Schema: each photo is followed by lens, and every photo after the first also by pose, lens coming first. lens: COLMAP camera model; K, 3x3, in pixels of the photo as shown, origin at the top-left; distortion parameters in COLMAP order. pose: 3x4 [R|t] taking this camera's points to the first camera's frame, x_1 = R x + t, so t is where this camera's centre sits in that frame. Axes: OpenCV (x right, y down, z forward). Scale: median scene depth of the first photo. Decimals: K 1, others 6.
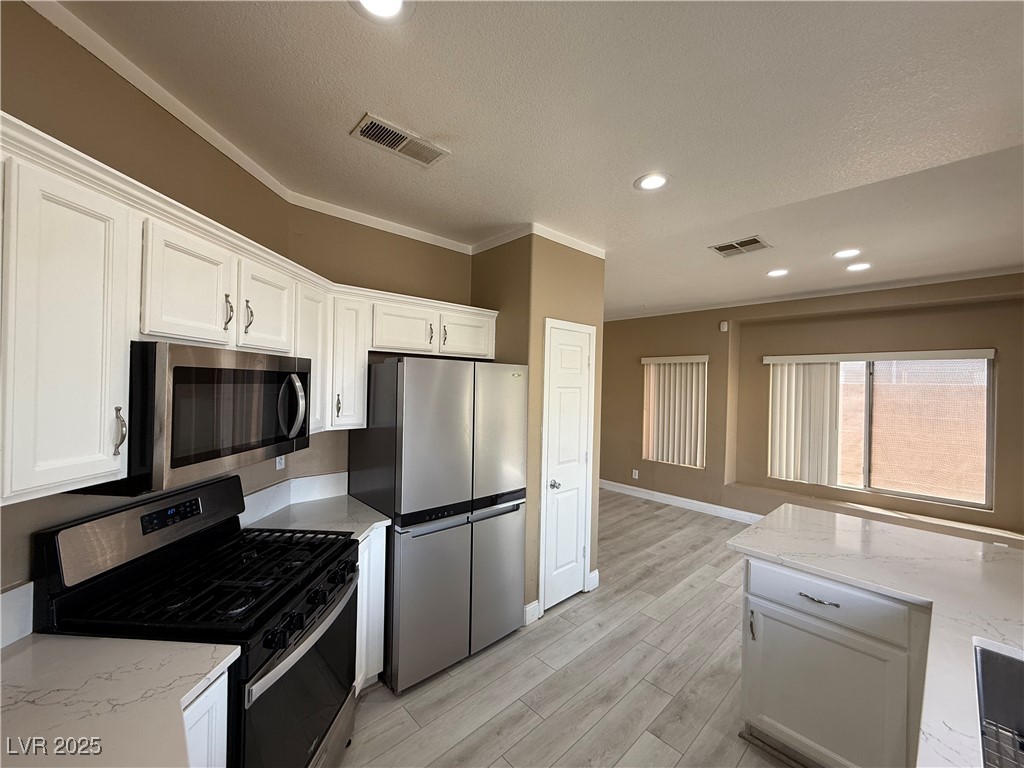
lens RADIAL K [[407.8, 0, 507.5], [0, 407.8, 384.0], [0, 0, 1]] dist [-0.000435, -0.000381]
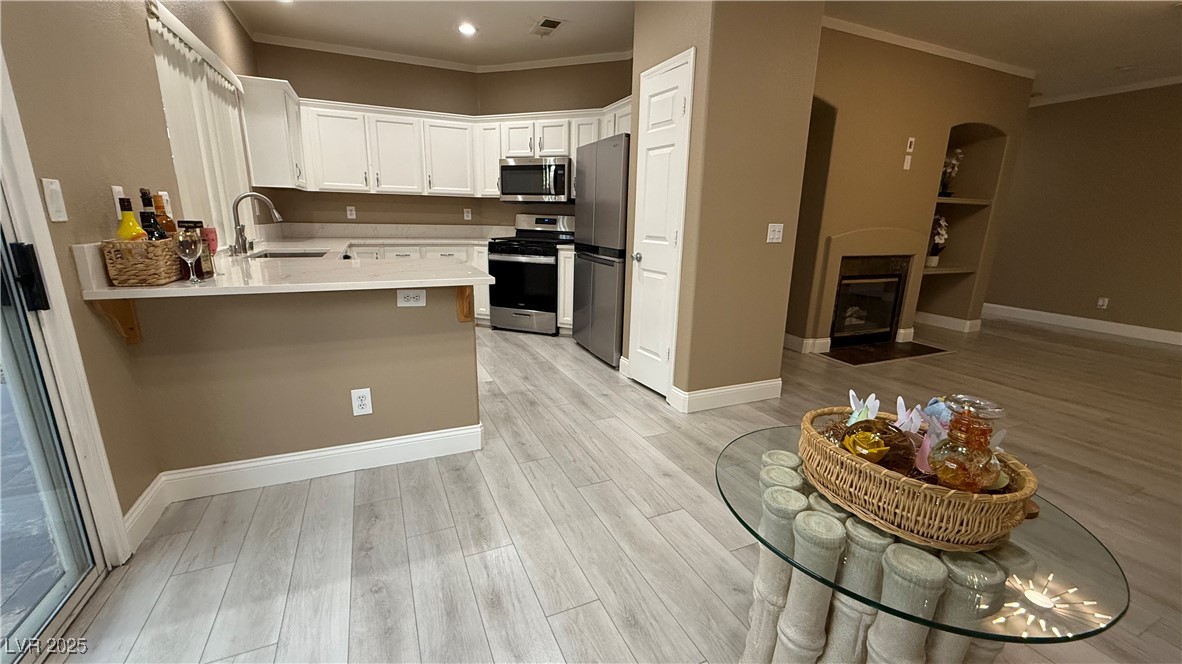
lens RADIAL K [[470.3, 0, 586.7], [0, 470.3, 332.8], [0, 0, 1]] dist [-0.001012, 0.000584]
pose [[-0.316767, 0.204488, -0.926198, 1.594987], [-0.027349, 0.974109, 0.224420, 0.225006], [0.948109, 0.096420, -0.302973, 1.603296]]
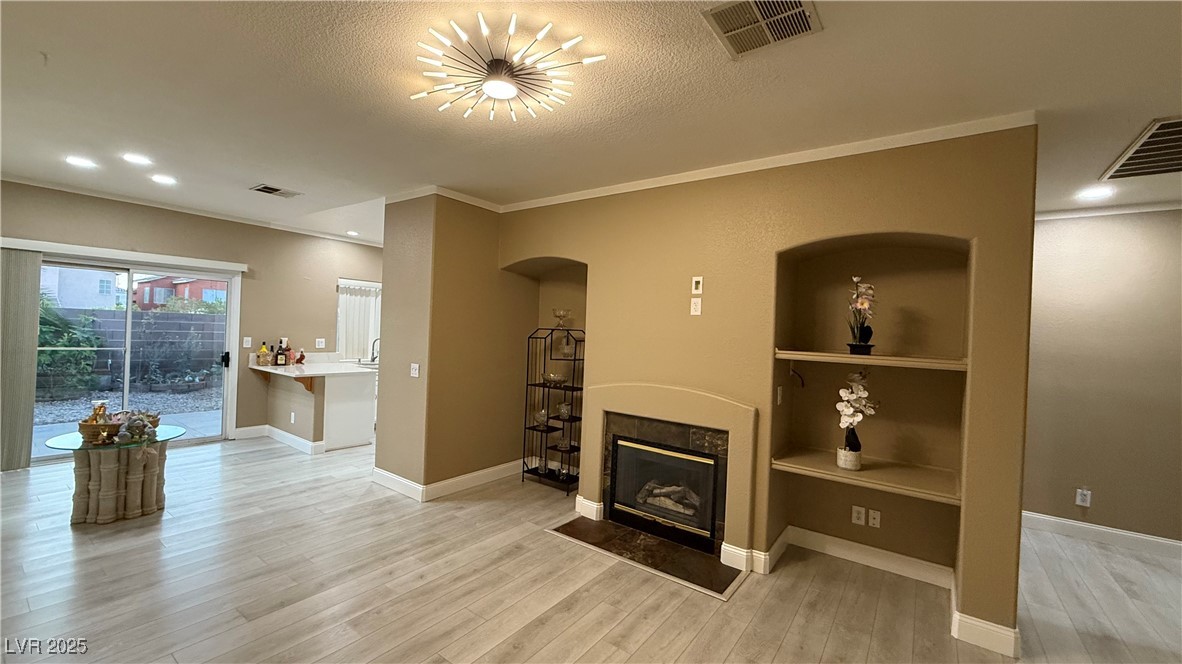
lens RADIAL K [[470.3, 0, 586.7], [0, 470.3, 332.8], [0, 0, 1]] dist [-0.001012, 0.000584]
pose [[-0.979770, -0.059950, -0.190935, -0.151263], [-0.061037, 0.998135, -0.000189, 0.044758], [0.190590, 0.011469, -0.981603, 3.638560]]
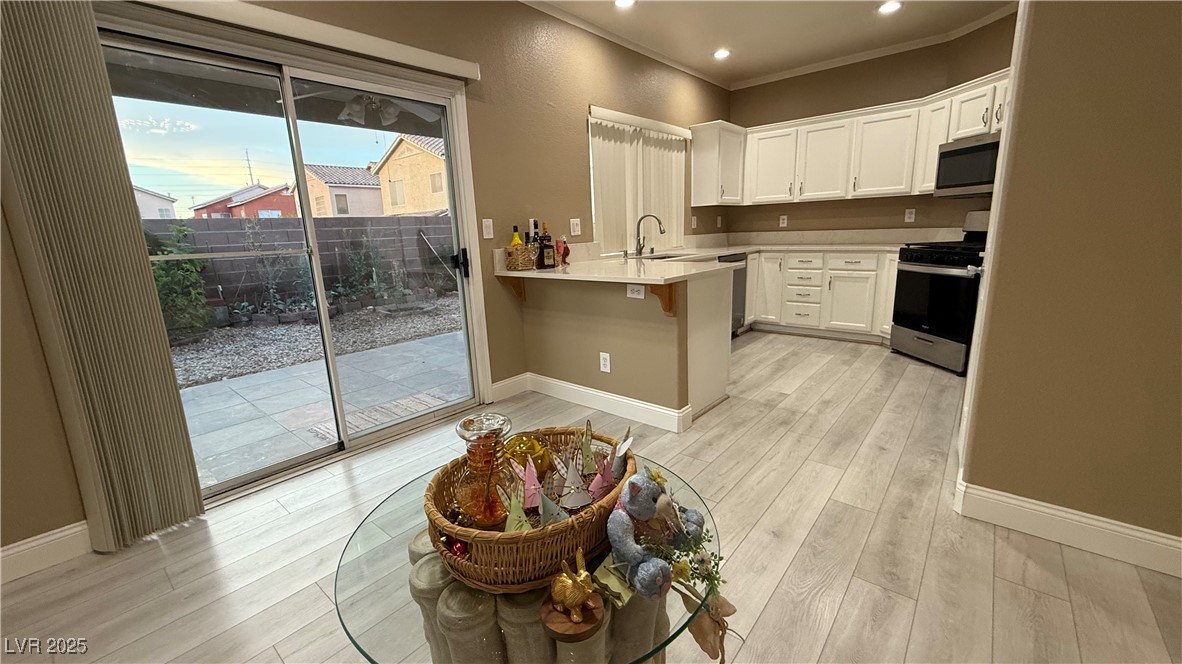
lens RADIAL K [[470.3, 0, 586.7], [0, 470.3, 332.8], [0, 0, 1]] dist [-0.001012, 0.000584]
pose [[-0.993123, 0.044902, -0.108123, 1.070760], [0.020772, 0.976456, 0.214713, 0.220370], [0.115219, 0.210990, -0.970674, 2.165249]]
